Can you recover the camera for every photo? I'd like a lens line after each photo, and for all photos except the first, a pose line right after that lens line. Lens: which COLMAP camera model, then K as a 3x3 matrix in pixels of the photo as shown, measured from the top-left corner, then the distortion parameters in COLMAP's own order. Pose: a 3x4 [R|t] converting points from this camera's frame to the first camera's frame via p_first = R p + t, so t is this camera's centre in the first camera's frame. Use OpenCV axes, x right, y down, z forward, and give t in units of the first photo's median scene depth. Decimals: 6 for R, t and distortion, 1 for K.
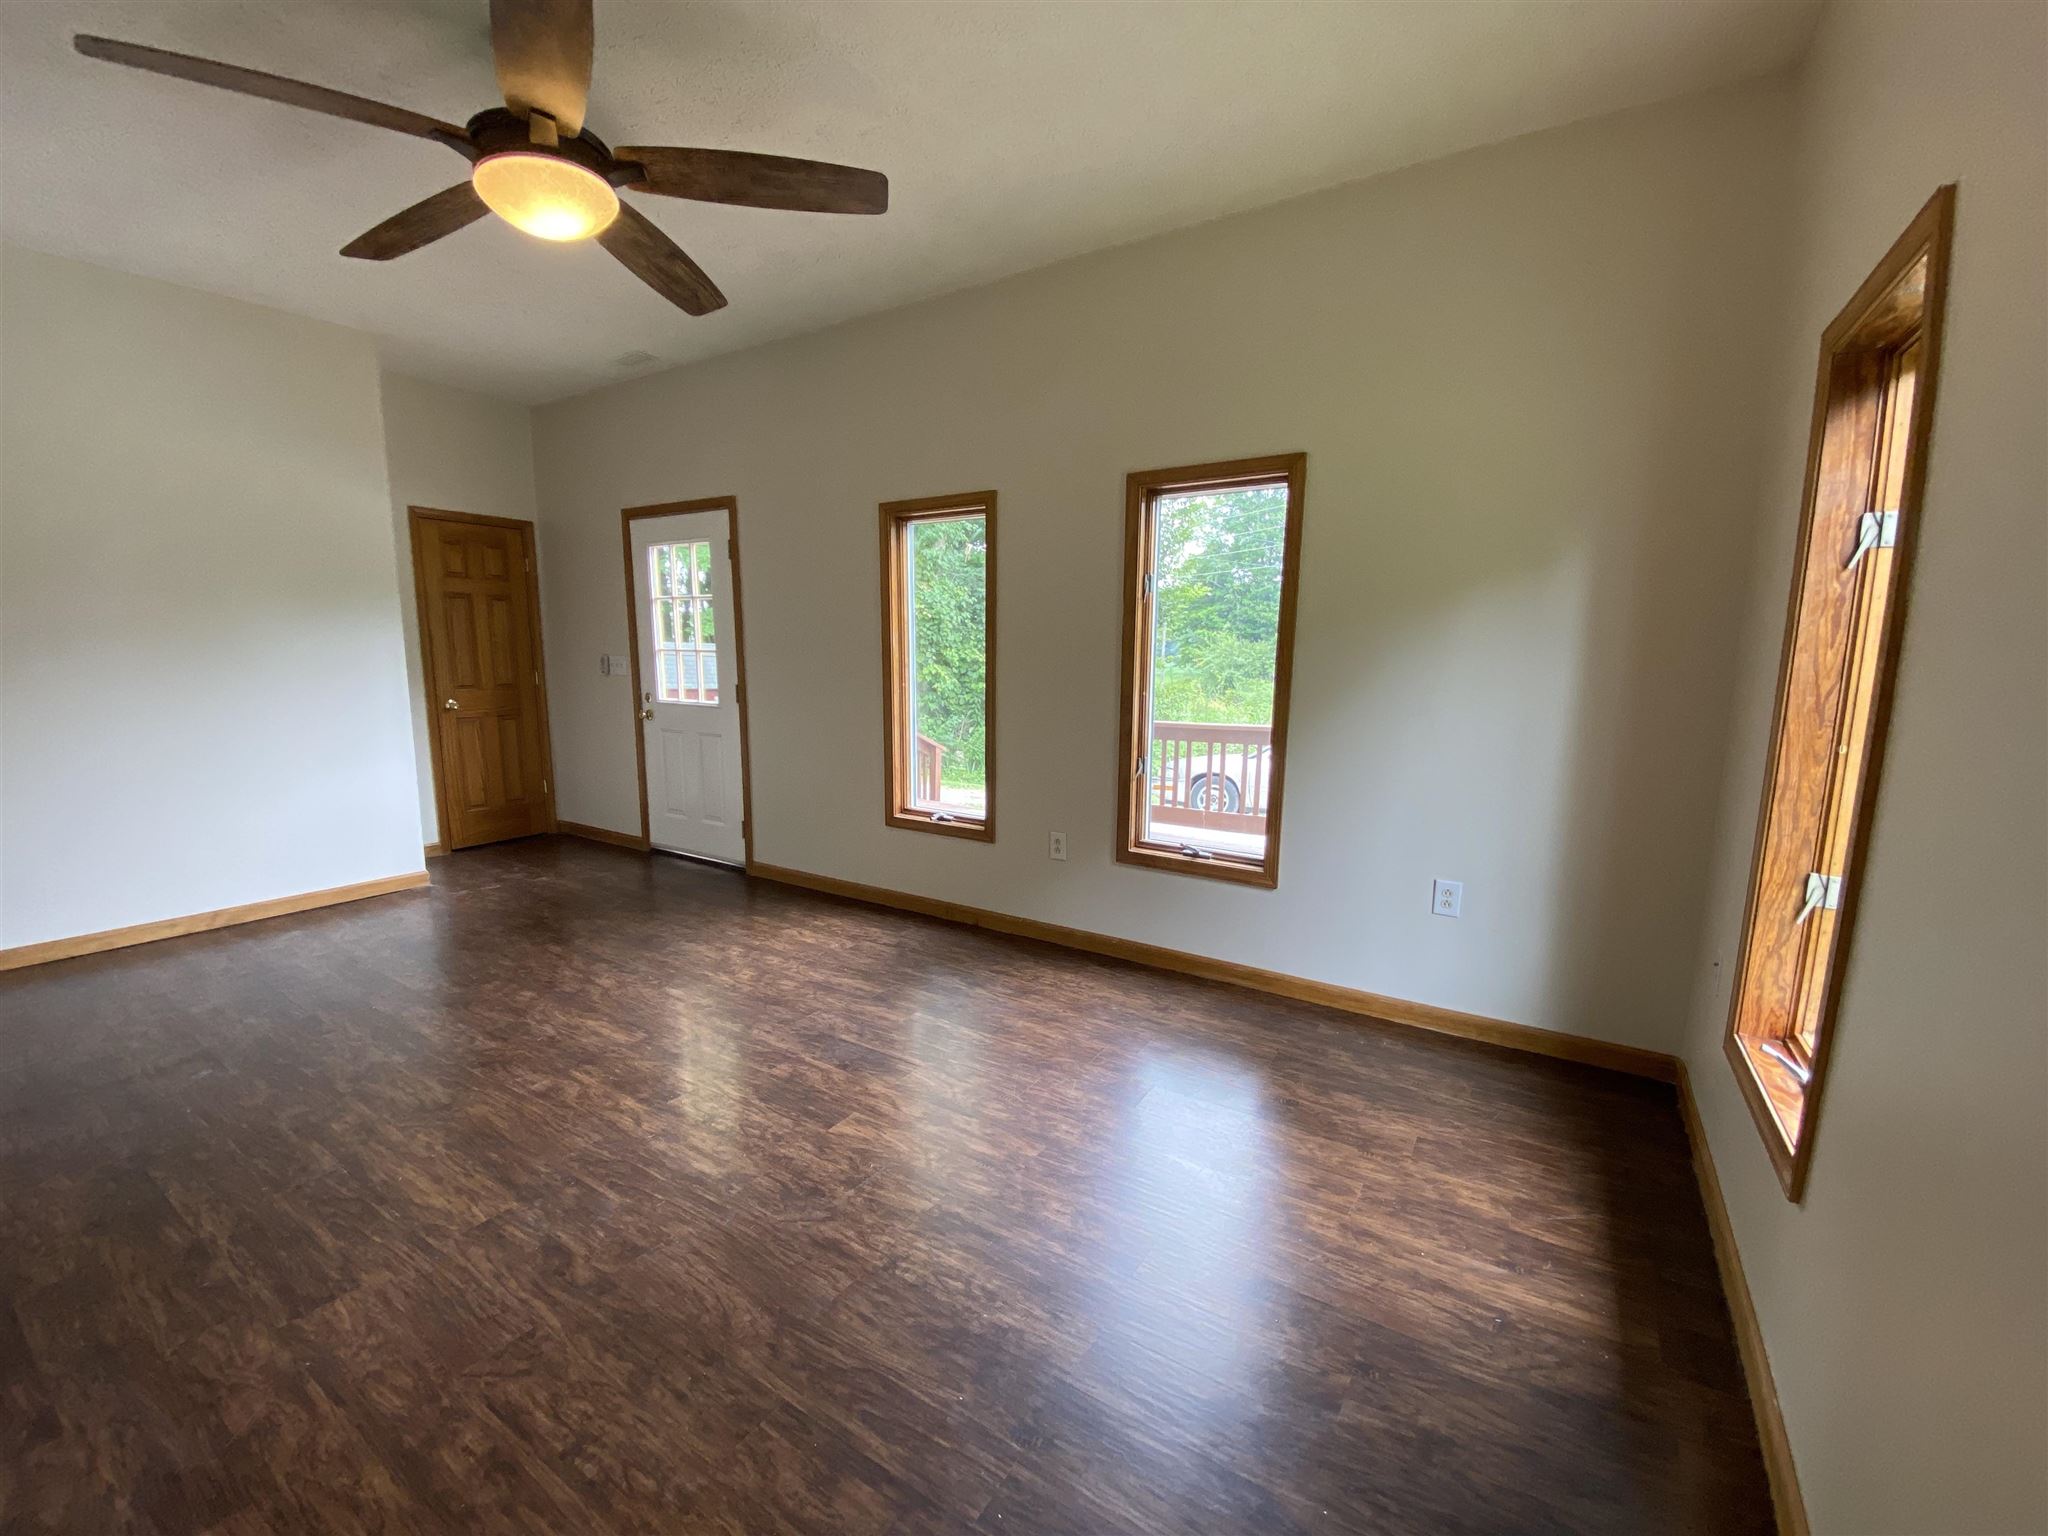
lens RADIAL K [[829.8, 0, 1048.8], [0, 829.8, 762.5], [0, 0, 1]] dist [0.008667, -0.014747]
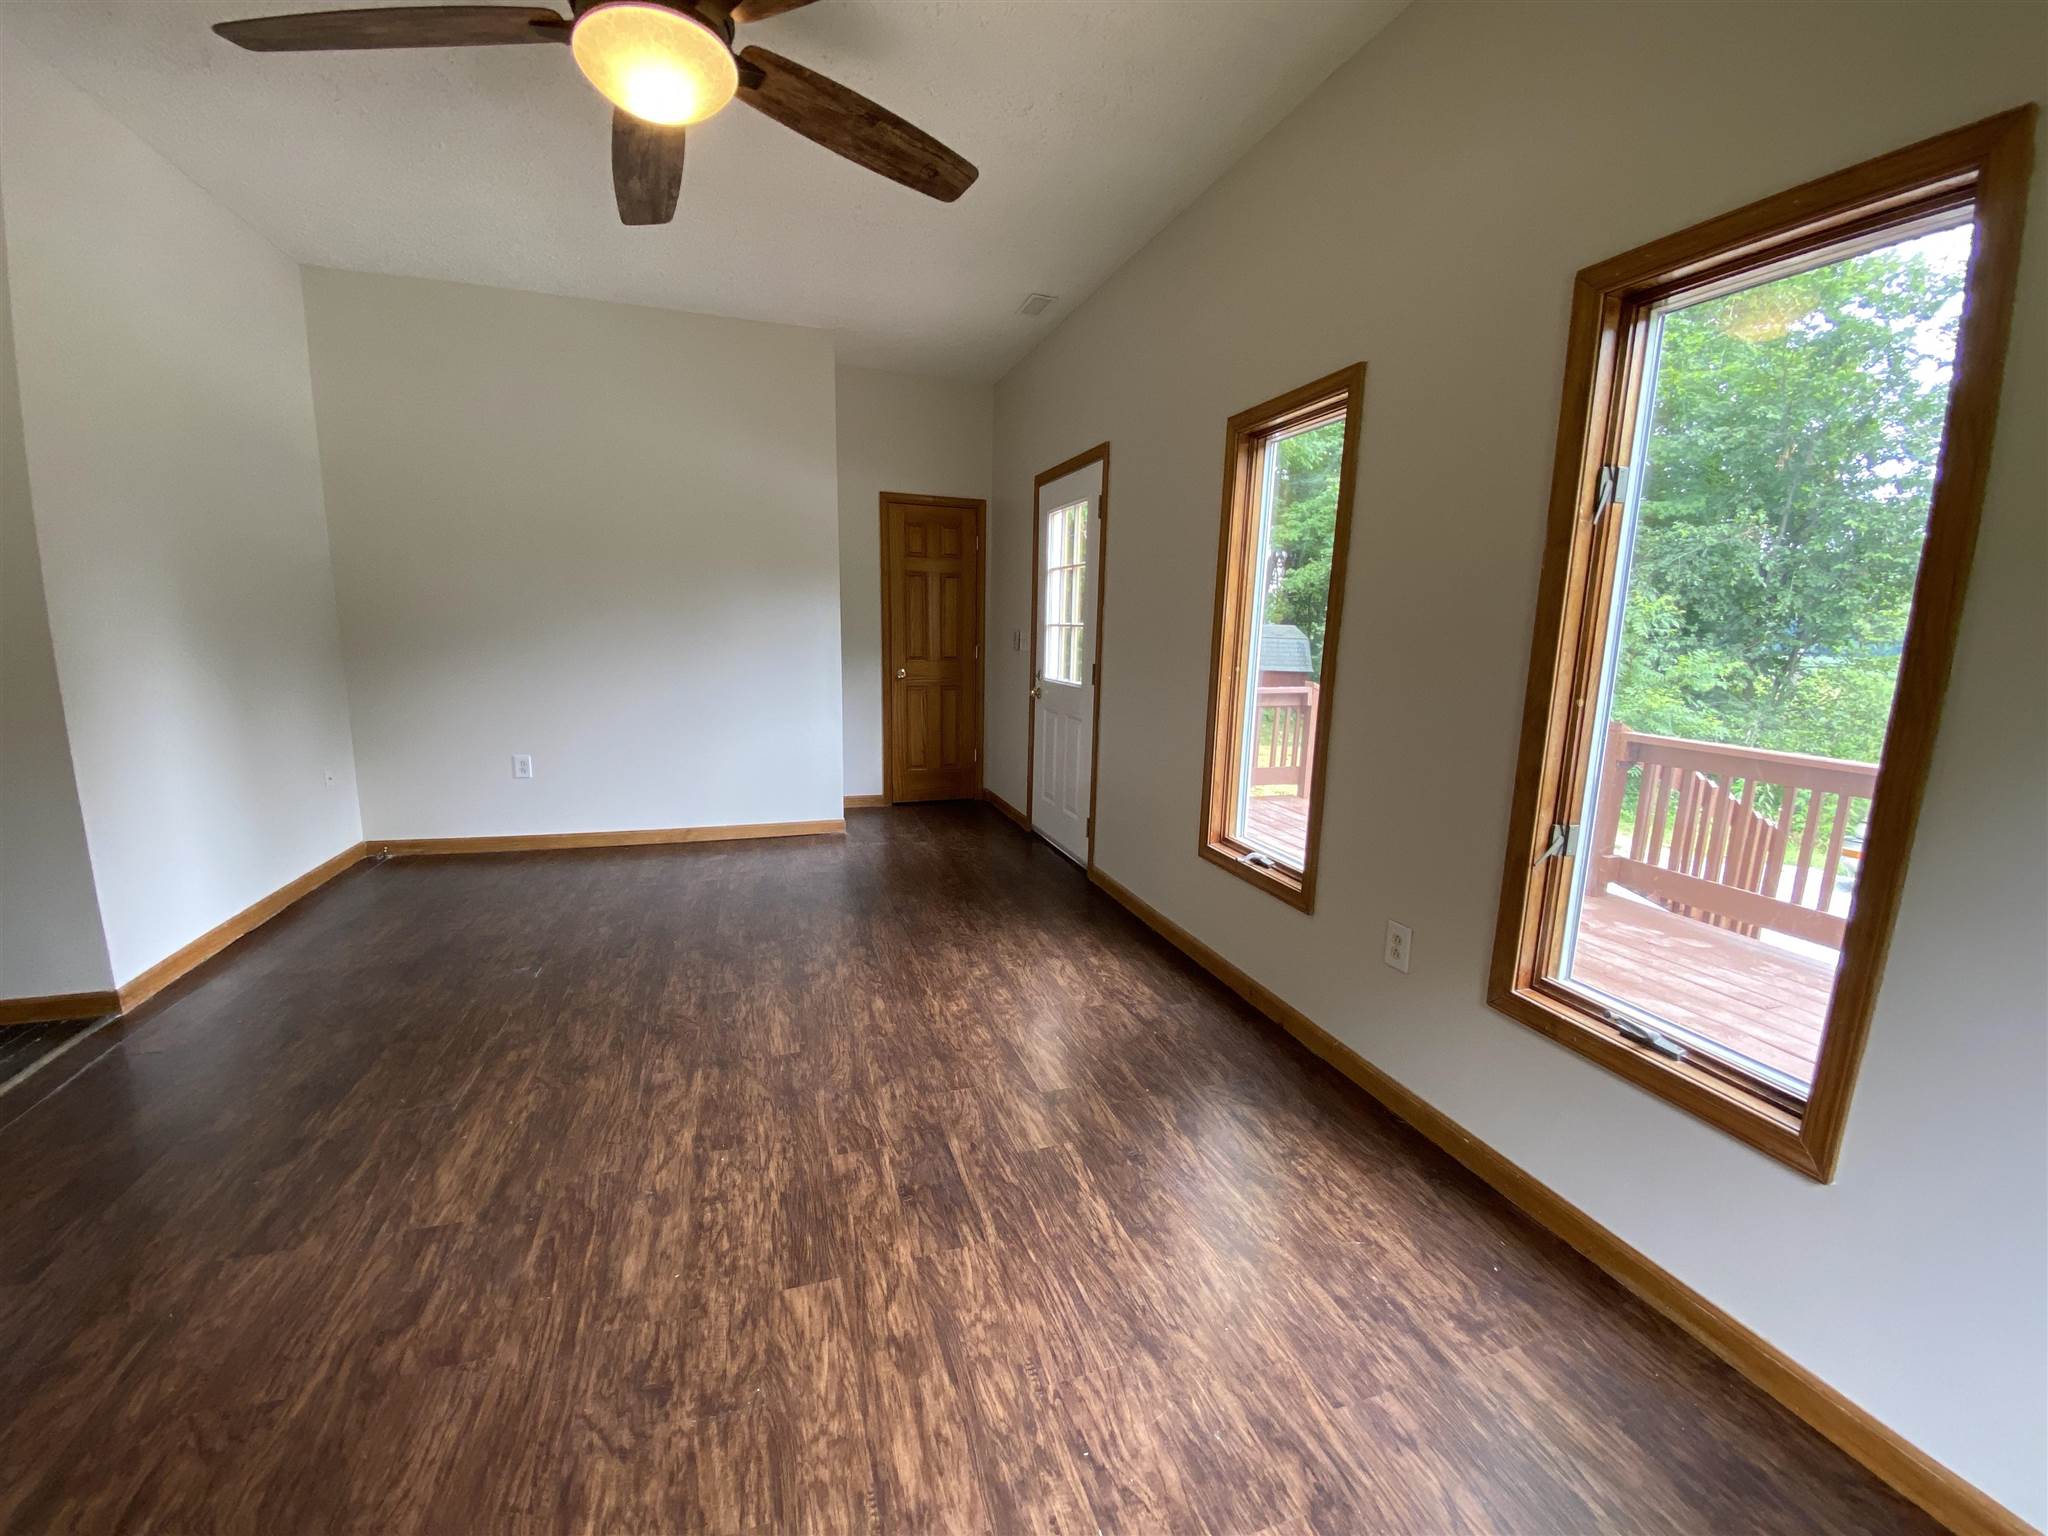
lens RADIAL K [[829.8, 0, 1029.3], [0, 829.8, 771.5], [0, 0, 1]] dist [0.008667, -0.014747]
pose [[0.760067, 0.117108, -0.639206, 0.199350], [-0.097942, 0.993036, 0.065472, -0.042909], [0.642422, 0.012842, 0.766244, 0.400008]]
